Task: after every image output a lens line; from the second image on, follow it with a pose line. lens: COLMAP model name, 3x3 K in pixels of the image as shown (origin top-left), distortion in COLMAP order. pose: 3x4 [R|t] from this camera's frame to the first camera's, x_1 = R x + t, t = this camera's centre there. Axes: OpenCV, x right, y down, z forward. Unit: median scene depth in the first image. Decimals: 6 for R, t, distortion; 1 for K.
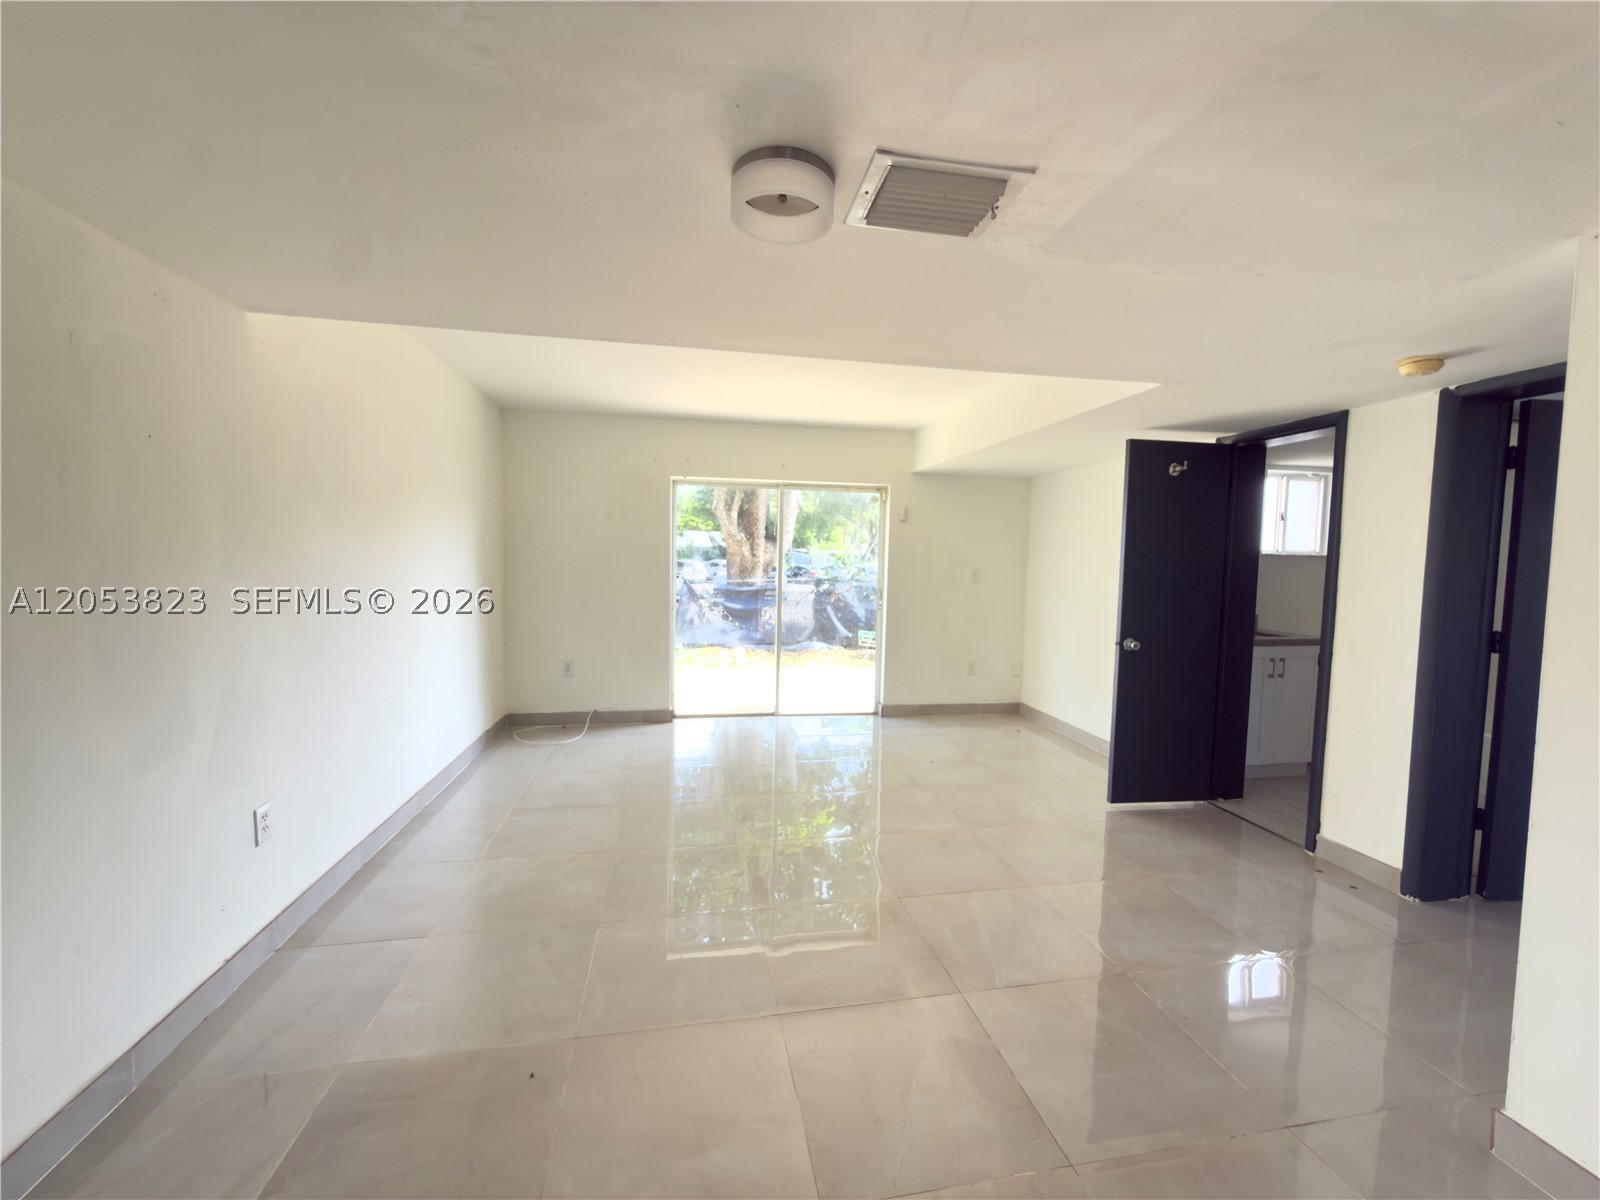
lens RADIAL K [[641.7, 0, 800.8], [0, 641.7, 604.7], [0, 0, 1]] dist [-0.004334, -0.000232]
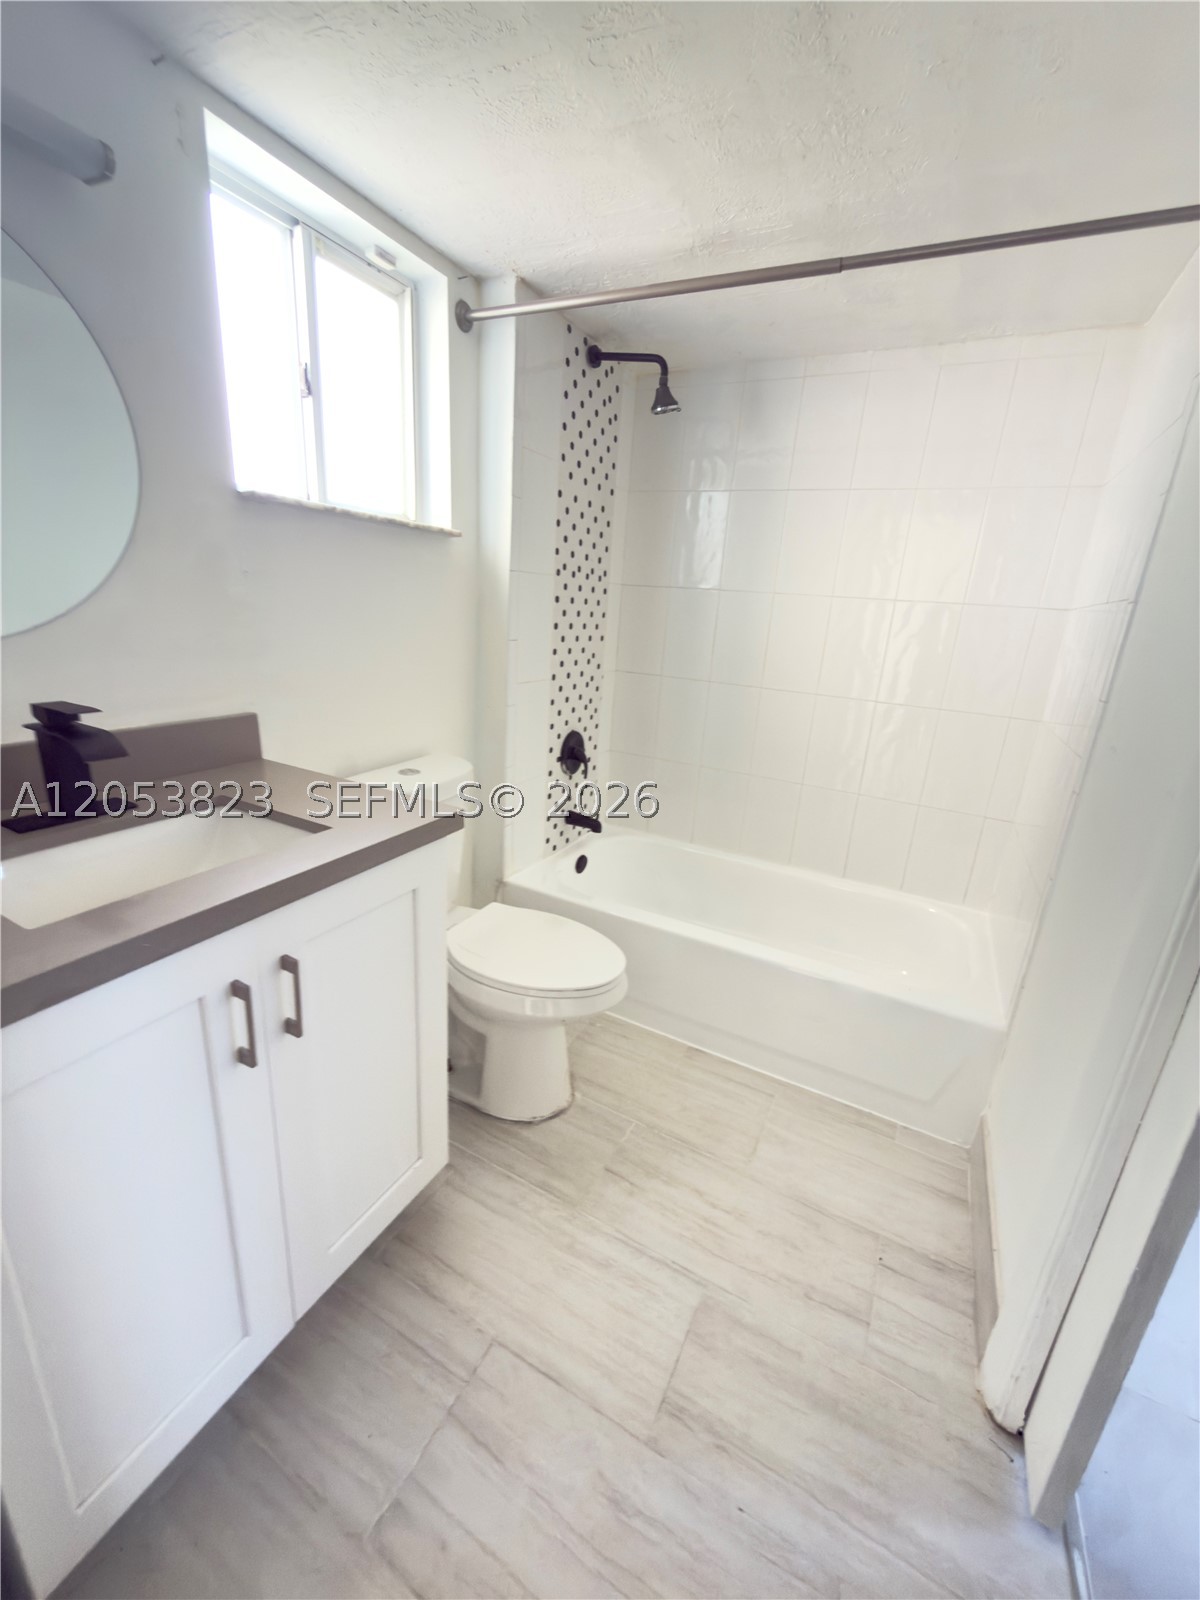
lens RADIAL K [[641.7, 0, 598.3], [0, 641.7, 798.0], [0, 0, 1]] dist [-0.004334, -0.000232]
pose [[0.610084, -0.209519, 0.764133, 0.375209], [-0.001678, 0.964061, 0.265677, -0.016217], [-0.792335, -0.163367, 0.587806, 0.451047]]
